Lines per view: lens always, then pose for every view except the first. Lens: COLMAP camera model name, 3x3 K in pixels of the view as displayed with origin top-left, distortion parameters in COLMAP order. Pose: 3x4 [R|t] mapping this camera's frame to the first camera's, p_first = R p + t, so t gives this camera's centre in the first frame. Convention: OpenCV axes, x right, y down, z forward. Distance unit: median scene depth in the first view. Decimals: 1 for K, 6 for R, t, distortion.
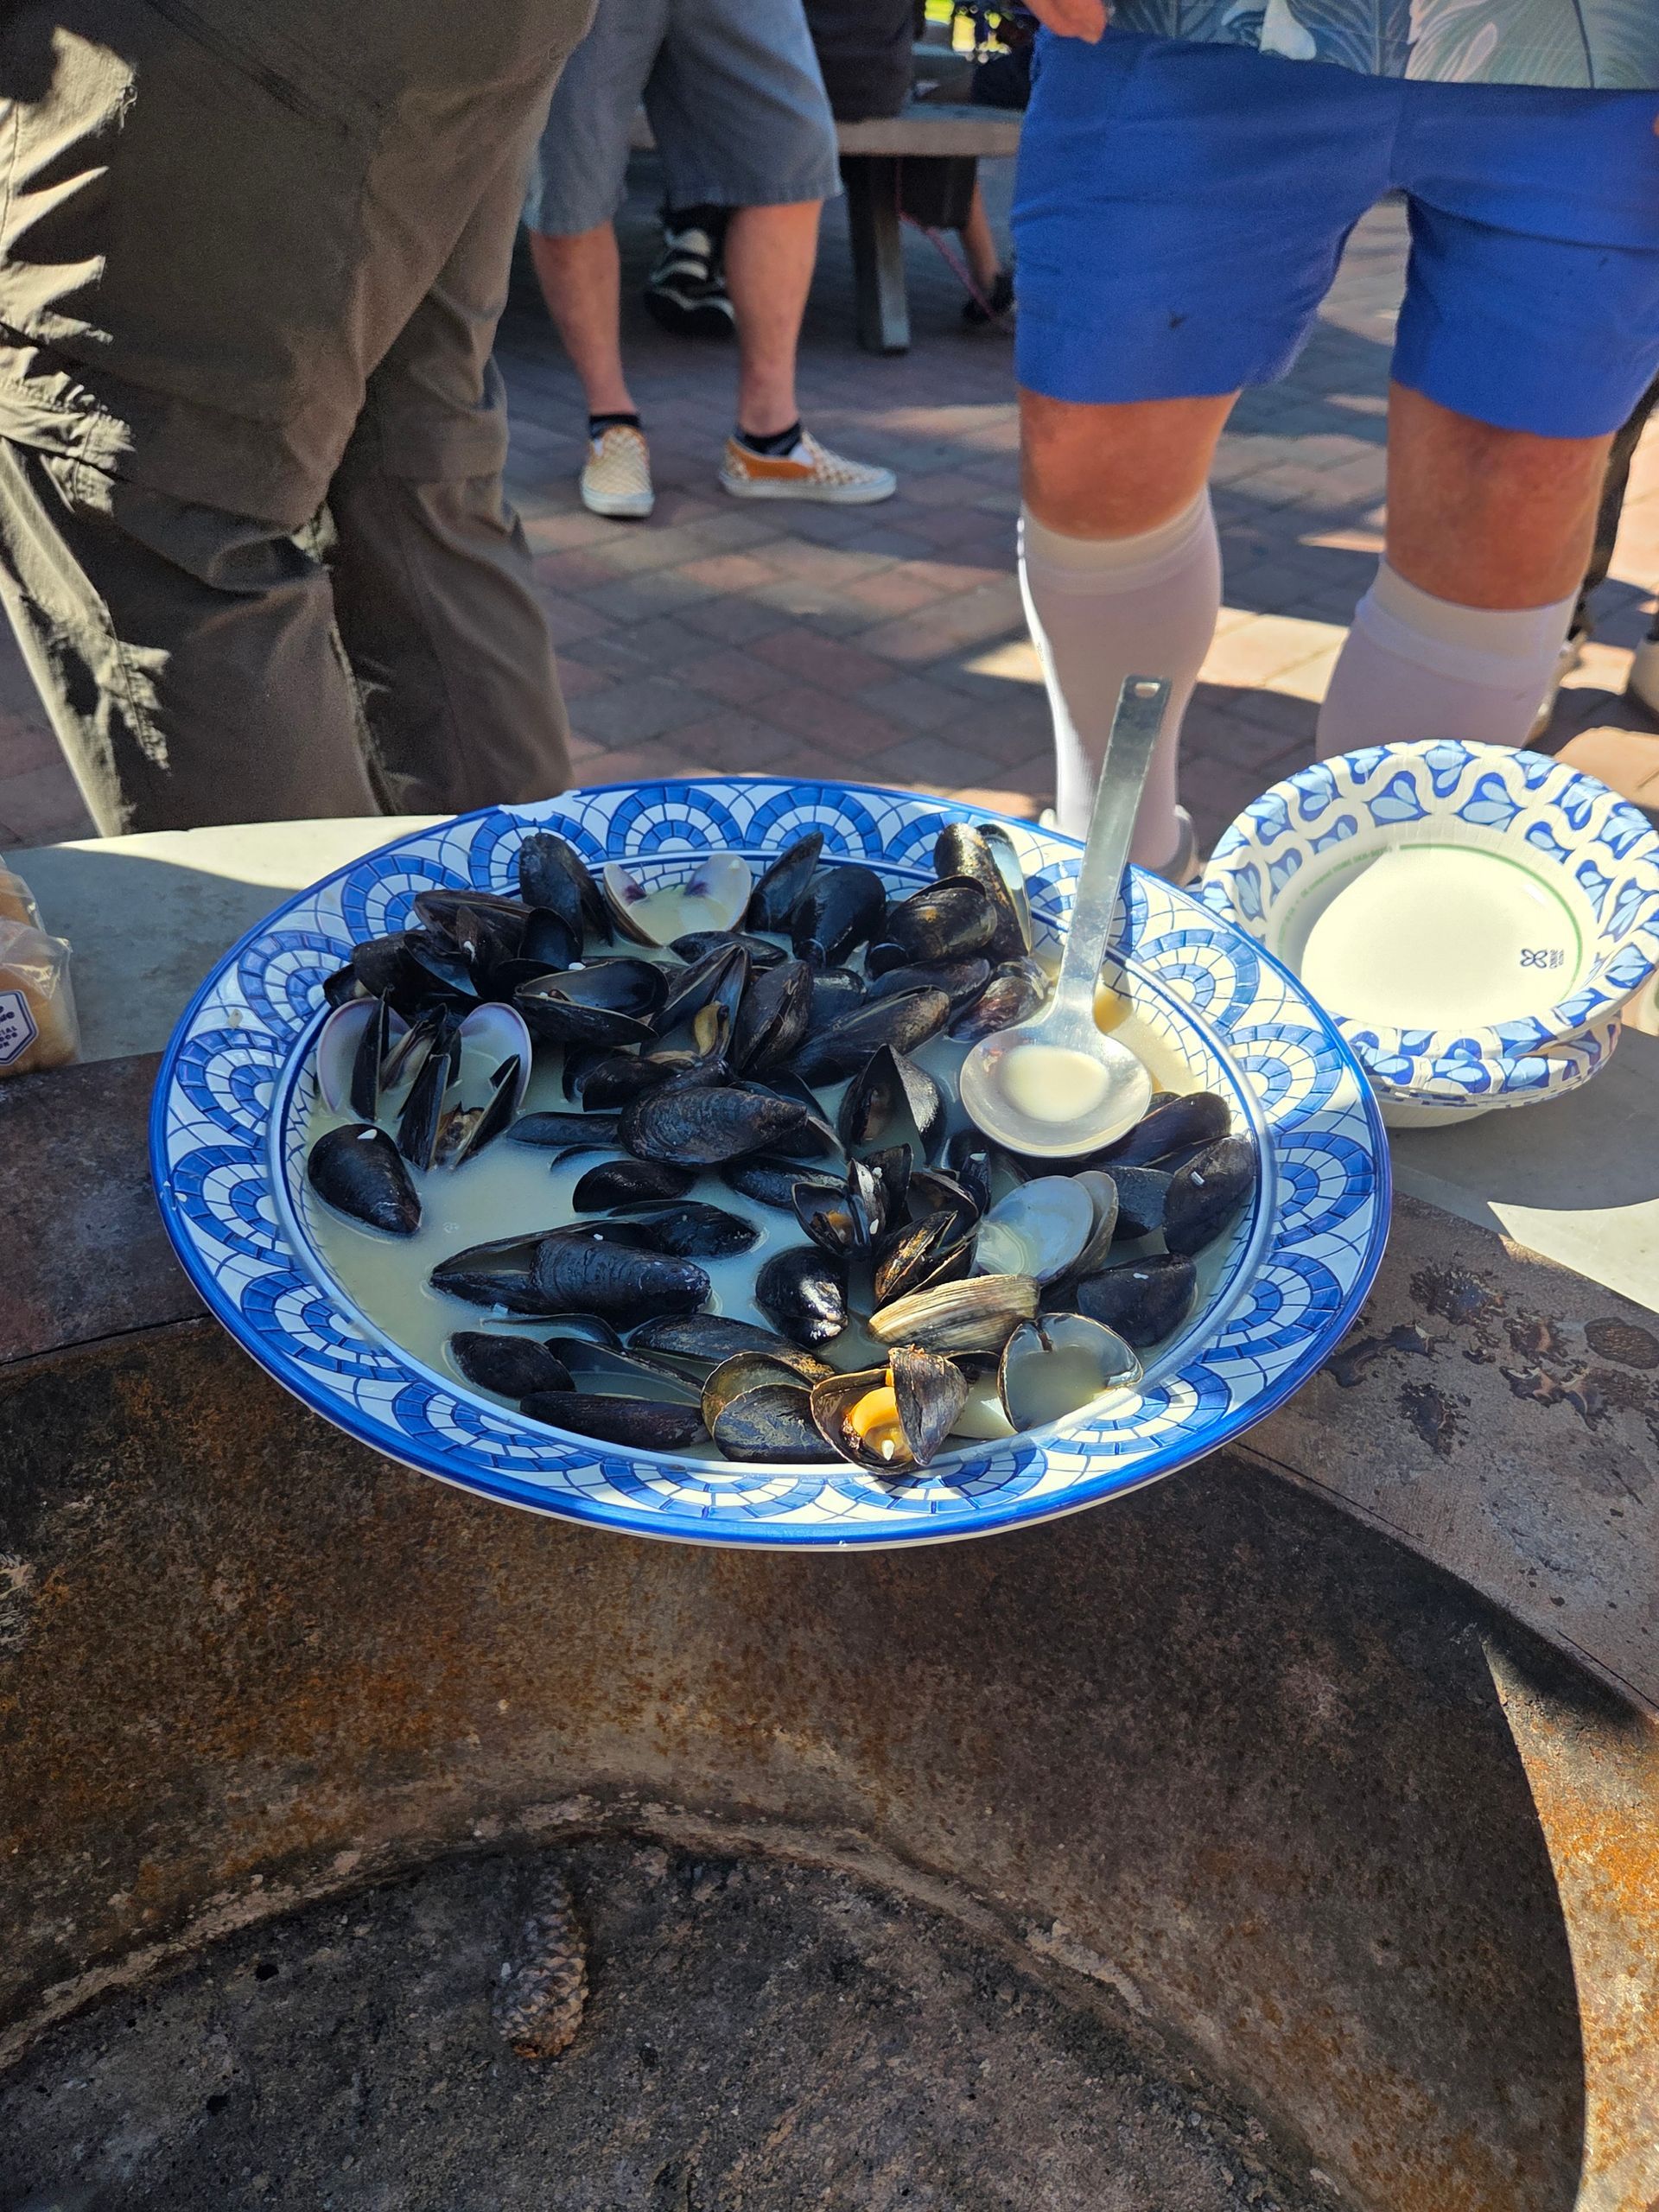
lens RADIAL K [[1651.3, 0, 808.2], [0, 1651.3, 1113.3], [0, 0, 1]] dist [0.092094, -0.085587]
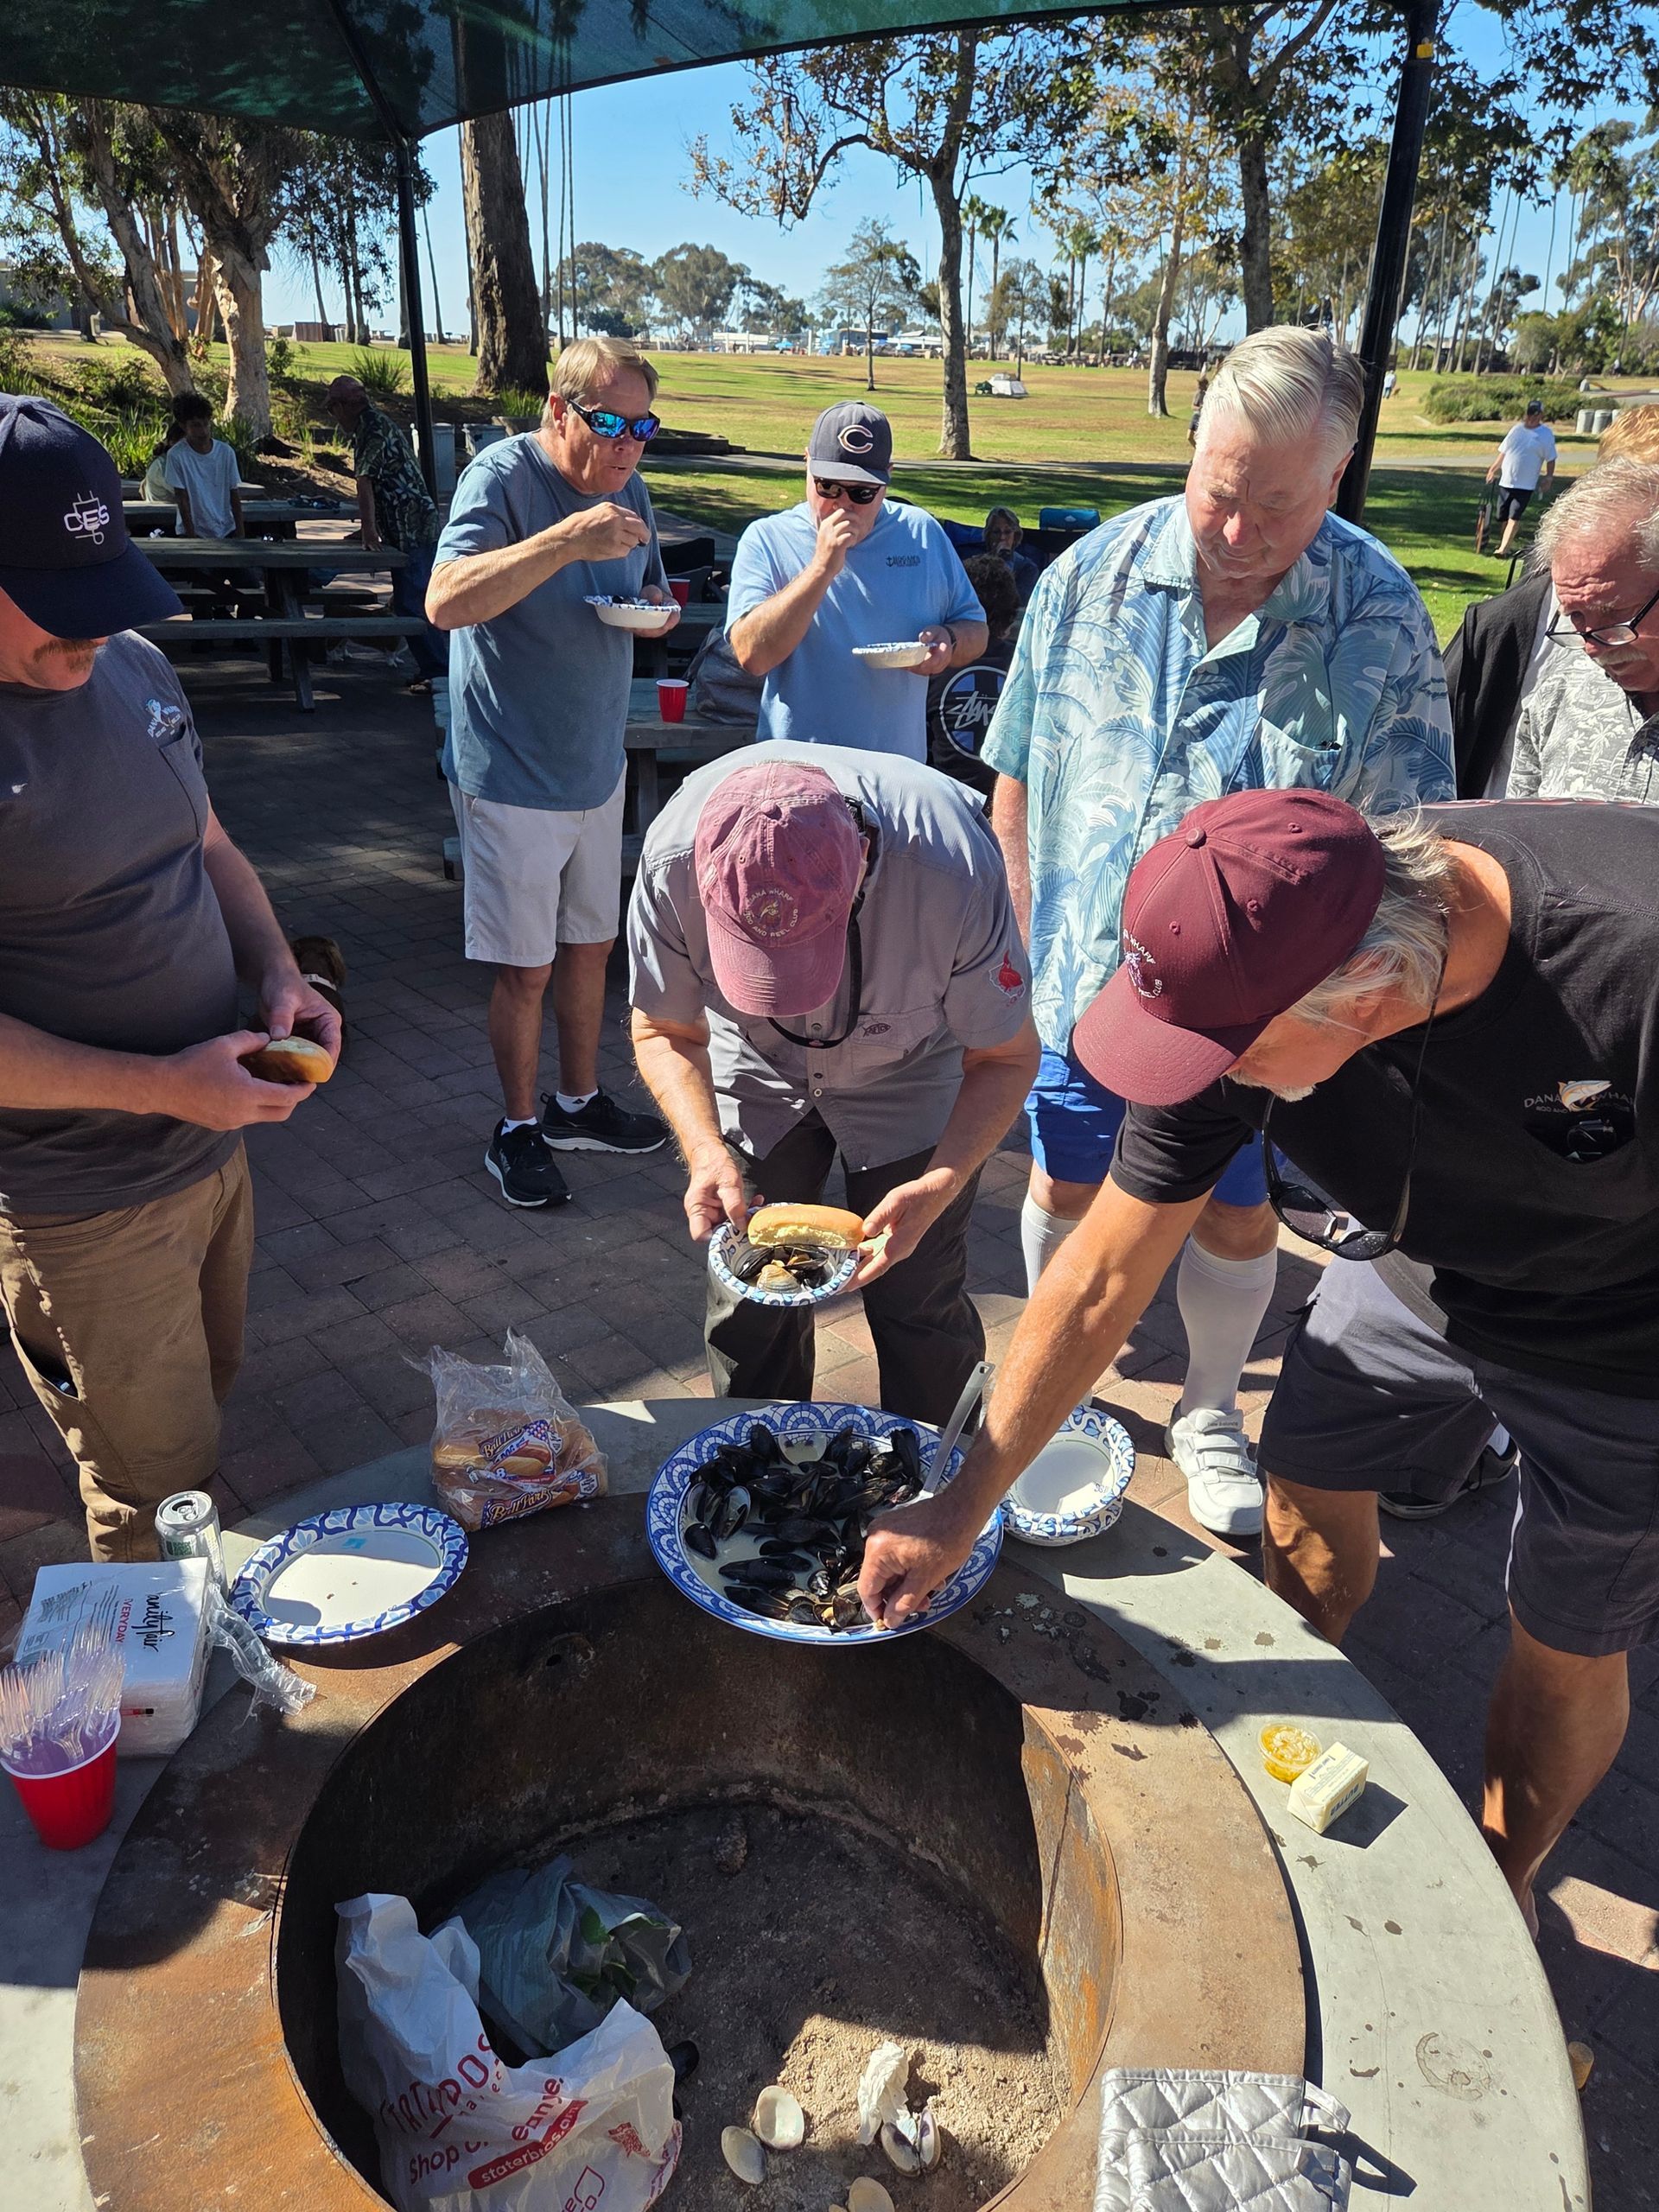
lens RADIAL K [[1651.3, 0, 808.2], [0, 1651.3, 1113.3], [0, 0, 1]] dist [0.092094, -0.085587]
pose [[0.990365, 0.035694, -0.133799, 0.303789], [-0.062932, 0.976682, -0.205259, -0.104835], [0.123352, 0.211701, 0.969519, -1.979452]]
